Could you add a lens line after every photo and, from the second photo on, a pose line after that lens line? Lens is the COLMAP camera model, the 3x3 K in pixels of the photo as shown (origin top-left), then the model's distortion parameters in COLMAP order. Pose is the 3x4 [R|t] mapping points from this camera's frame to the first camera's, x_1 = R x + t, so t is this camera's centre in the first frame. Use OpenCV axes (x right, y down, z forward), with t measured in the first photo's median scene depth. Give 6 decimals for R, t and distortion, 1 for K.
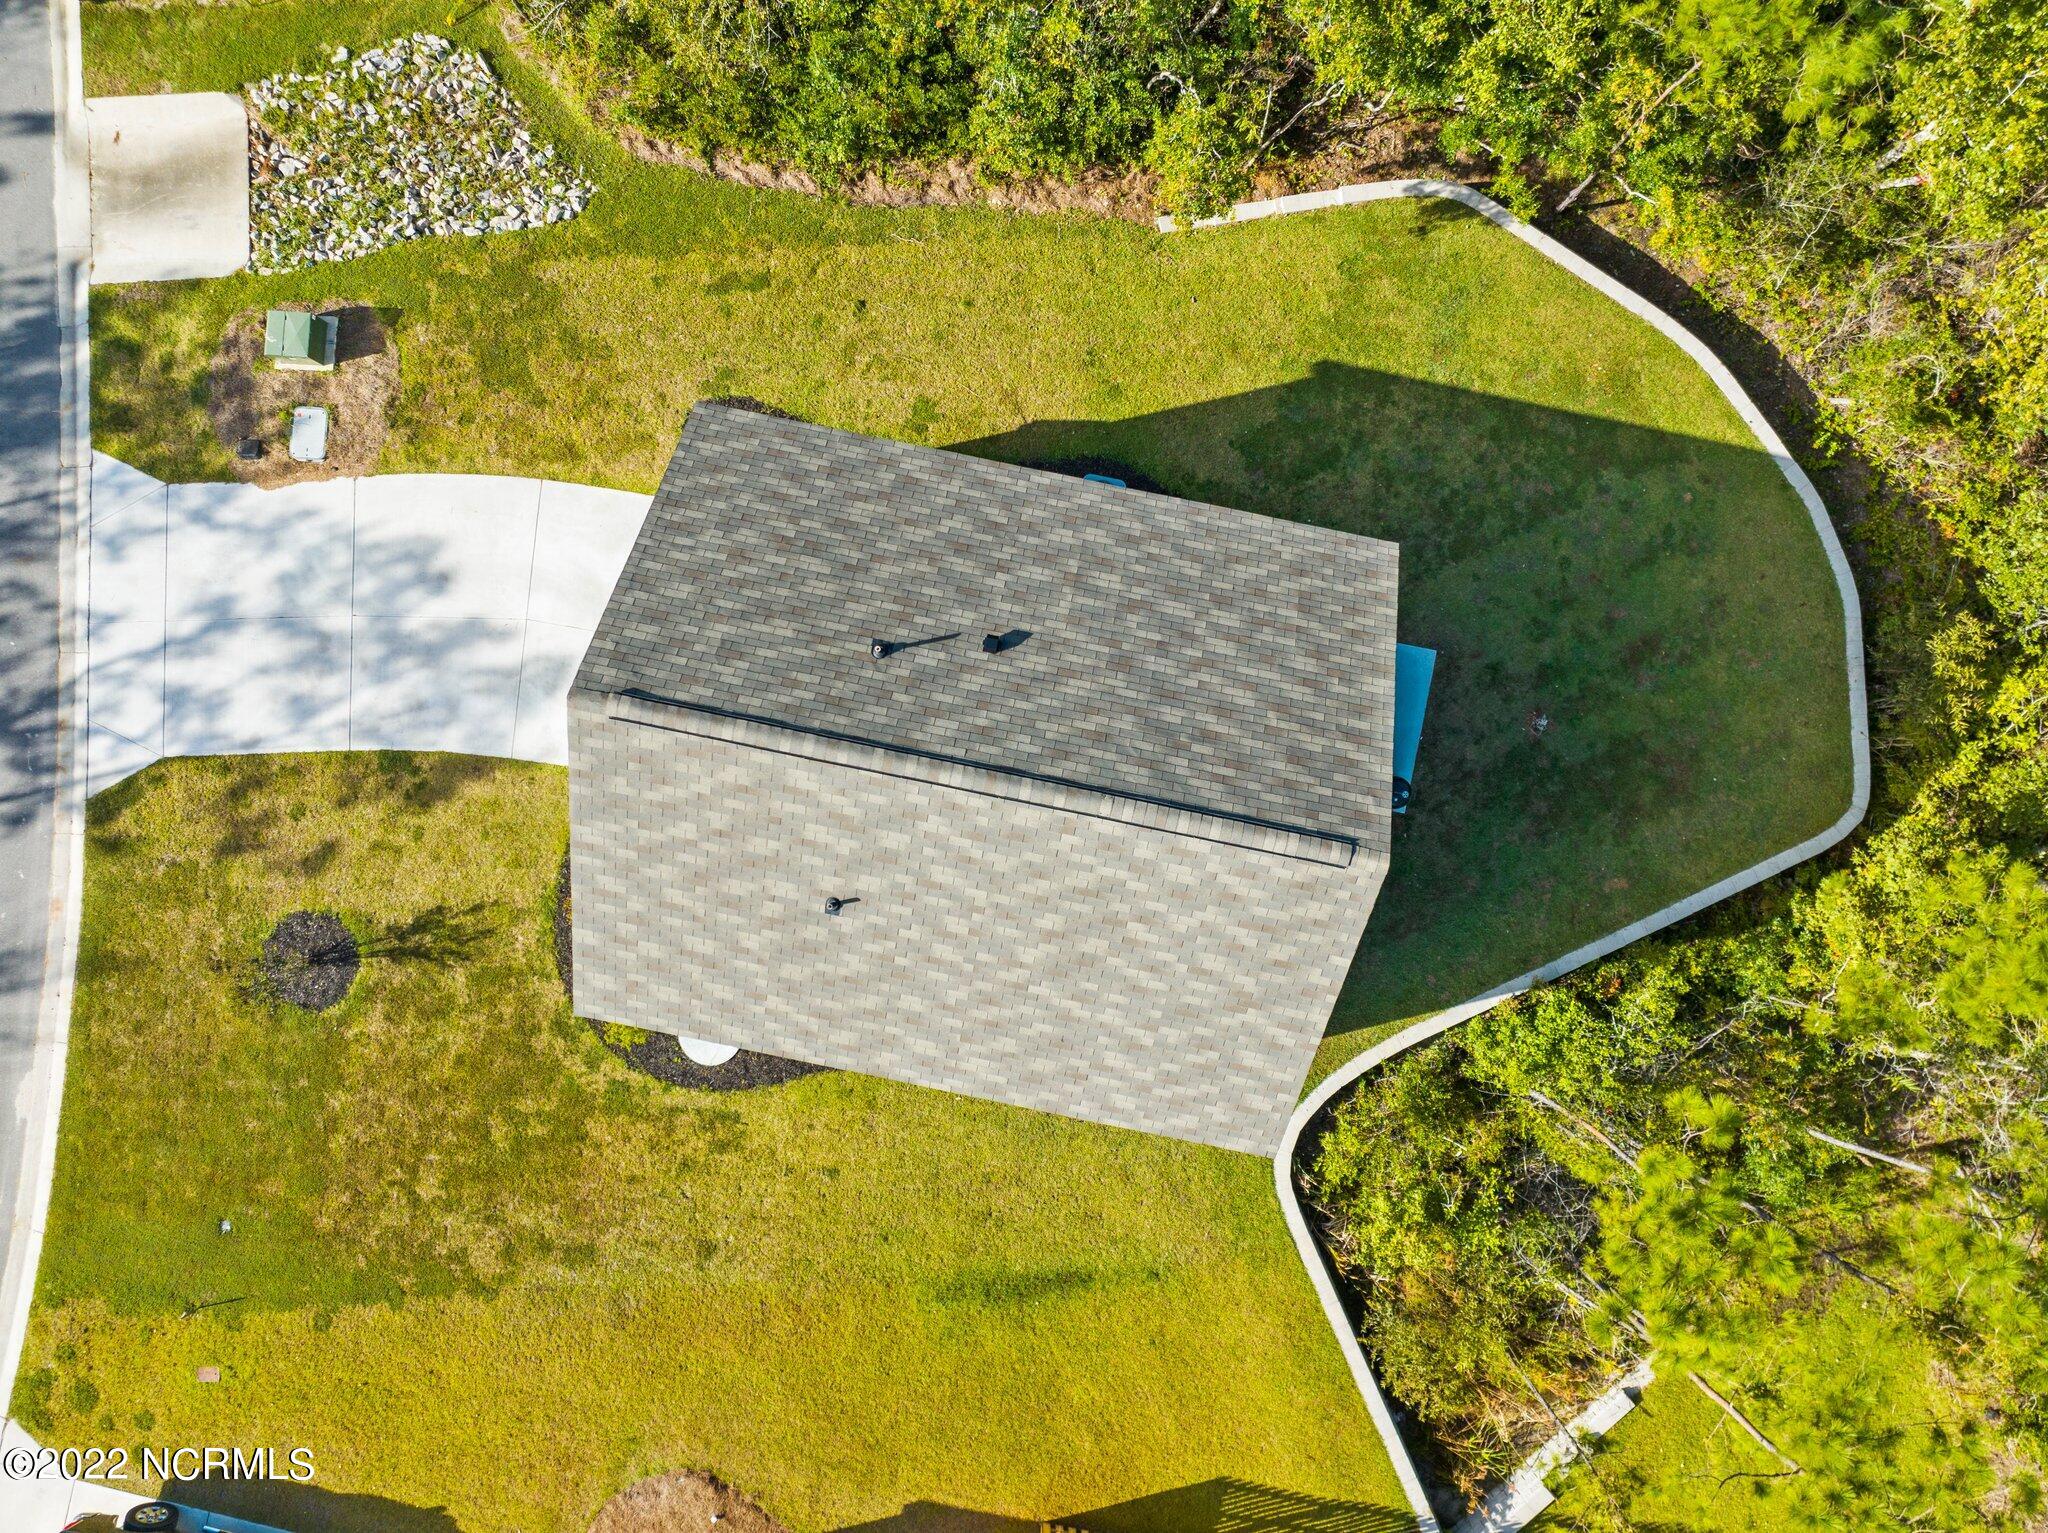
lens RADIAL K [[1451.6, 0, 1022.2], [0, 1451.6, 774.9], [0, 0, 1]] dist [-0.038420, 0.001932]
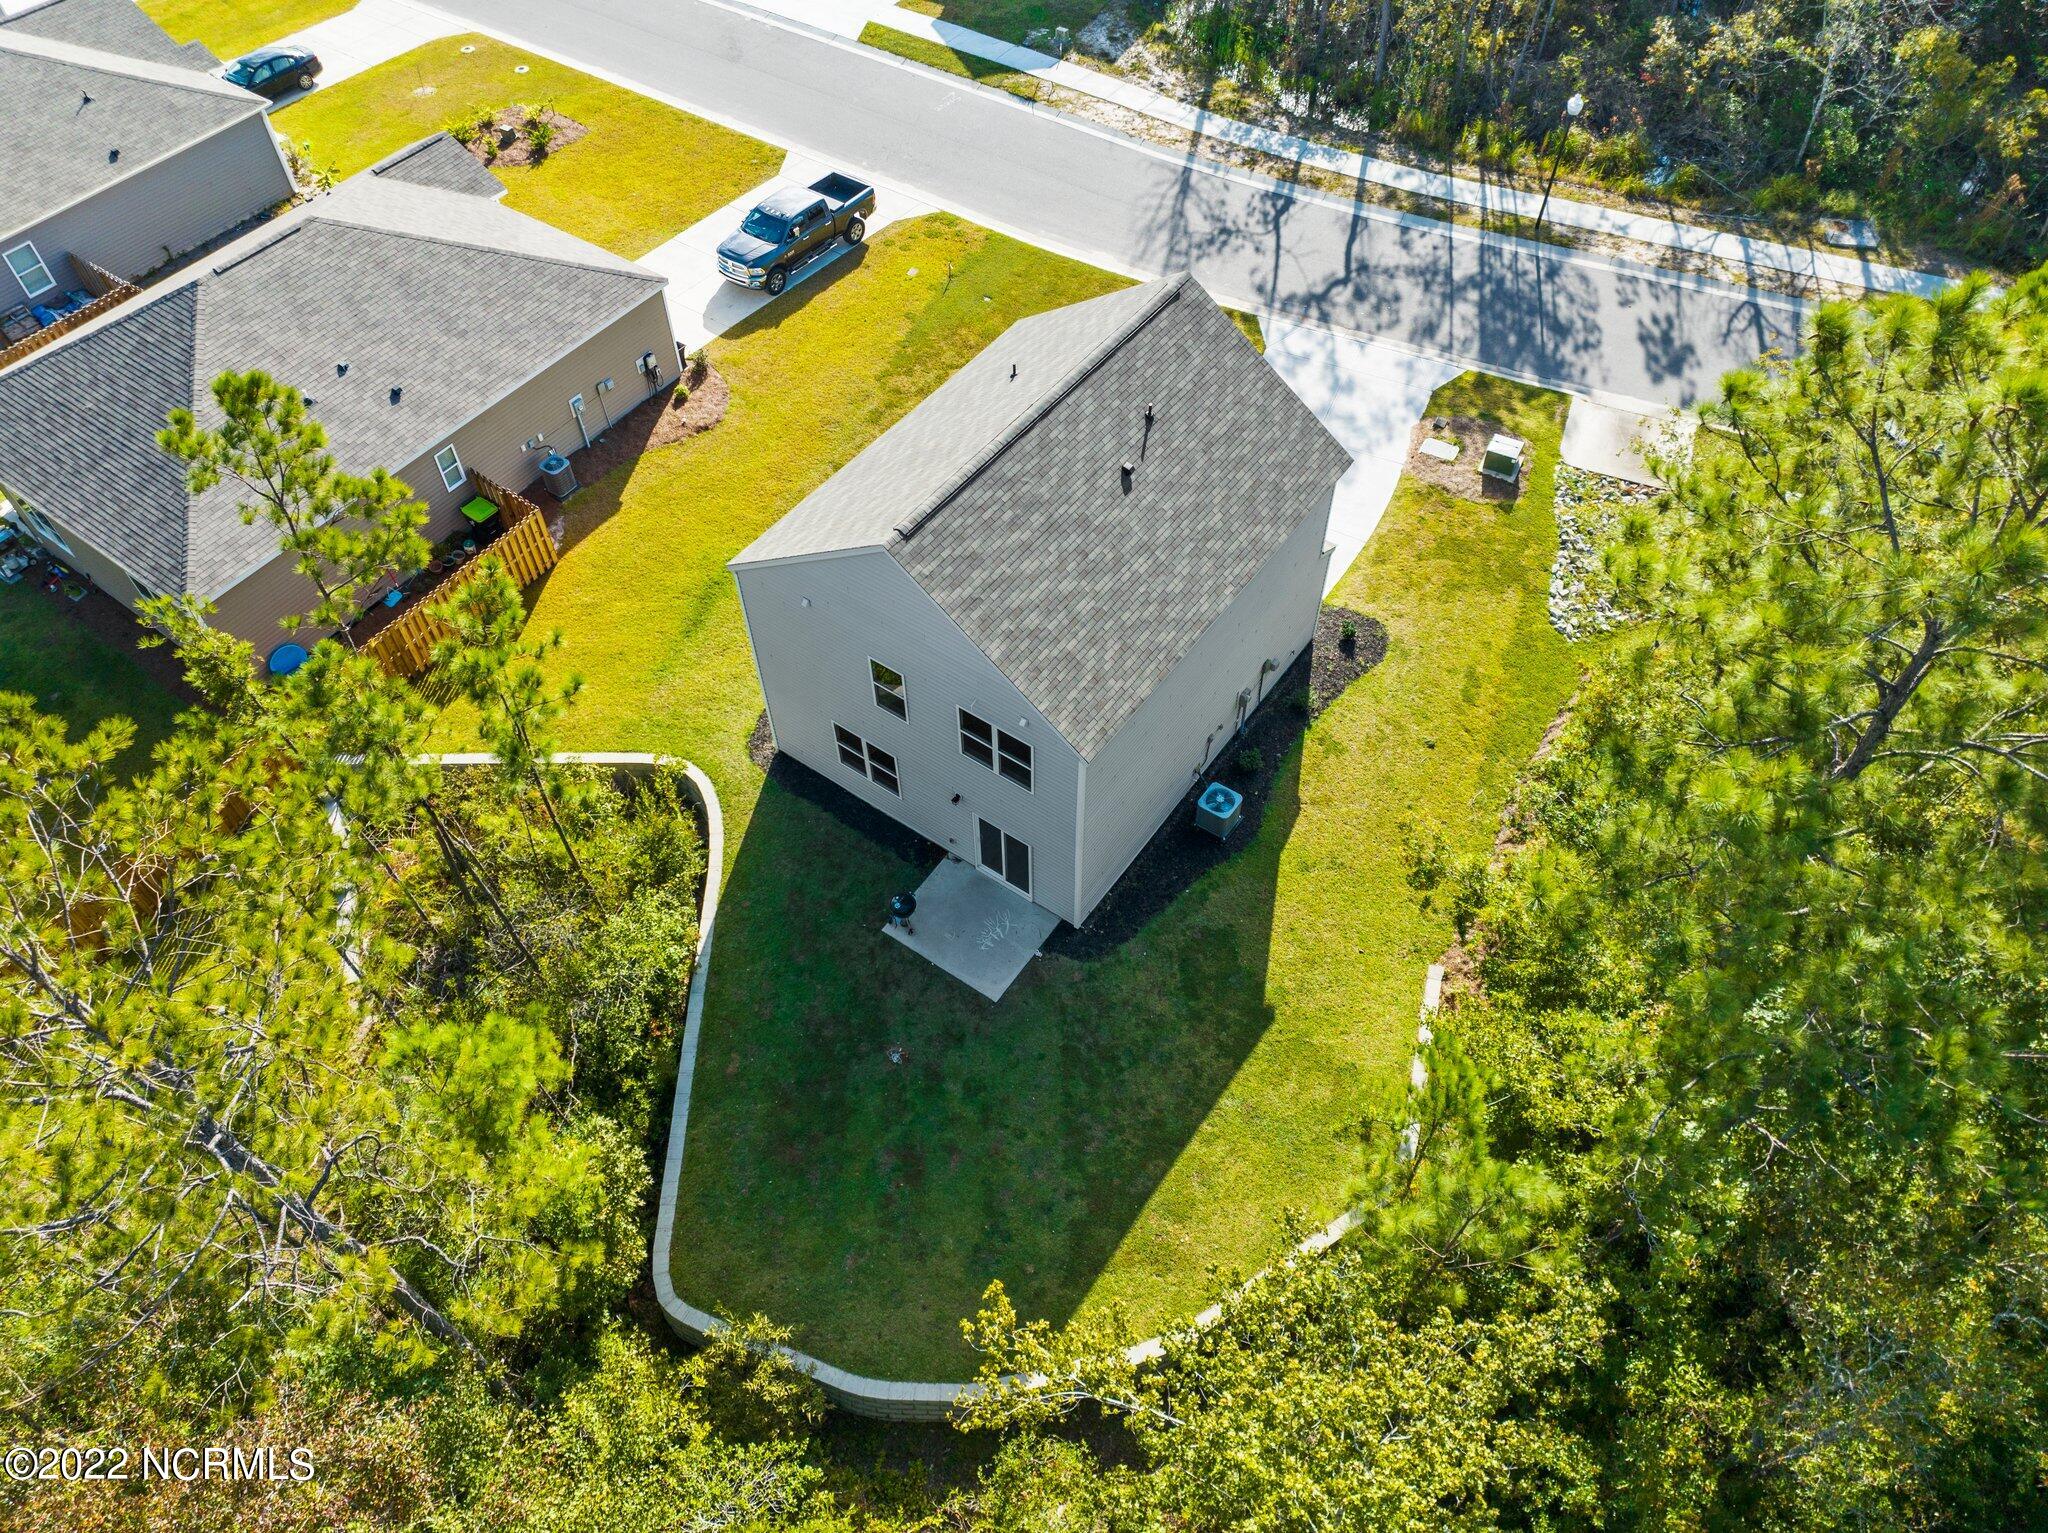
lens RADIAL K [[1461.1, 0, 1024.0], [0, 1461.1, 767.8], [0, 0, 1]] dist [-0.033176, -0.002539]
pose [[-0.409767, 0.724168, -0.554681, 0.771752], [-0.912056, -0.314852, 0.262719, -0.345299], [0.015611, 0.613554, 0.789498, -0.009133]]
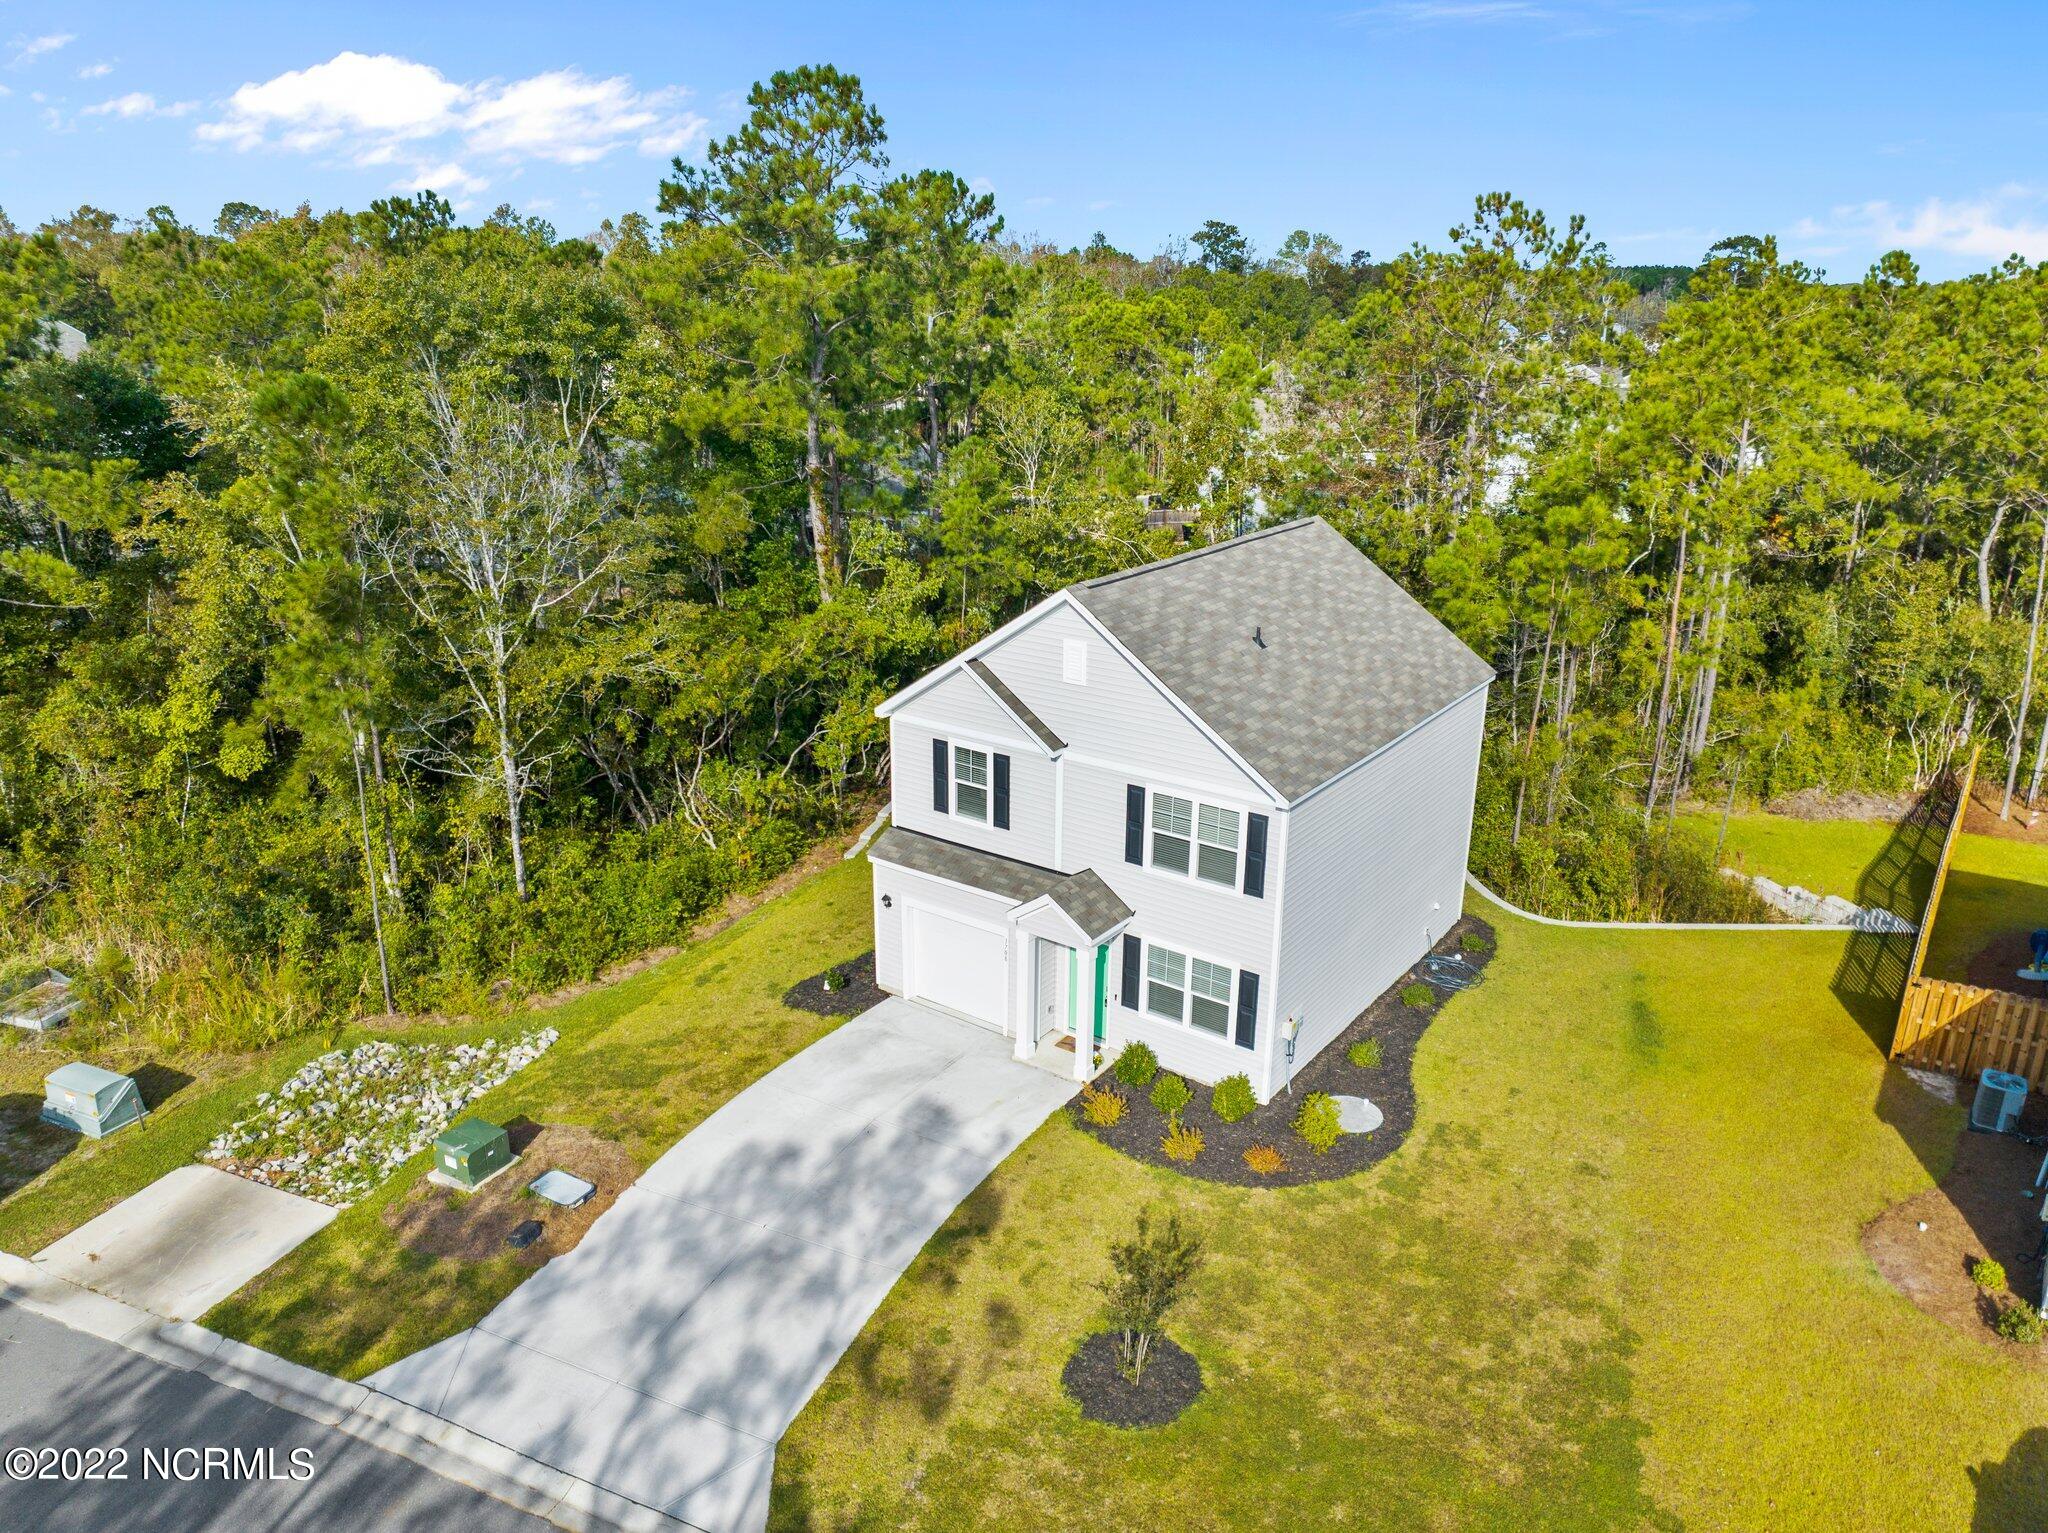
lens RADIAL K [[1442.7, 0, 1024.1], [0, 1442.7, 772.4], [0, 0, 1]] dist [-0.031341, -0.011223]
pose [[0.410270, -0.290557, 0.864439, -1.053029], [0.911930, 0.138838, -0.386144, 0.316352], [-0.007820, 0.946732, 0.321928, 0.477401]]
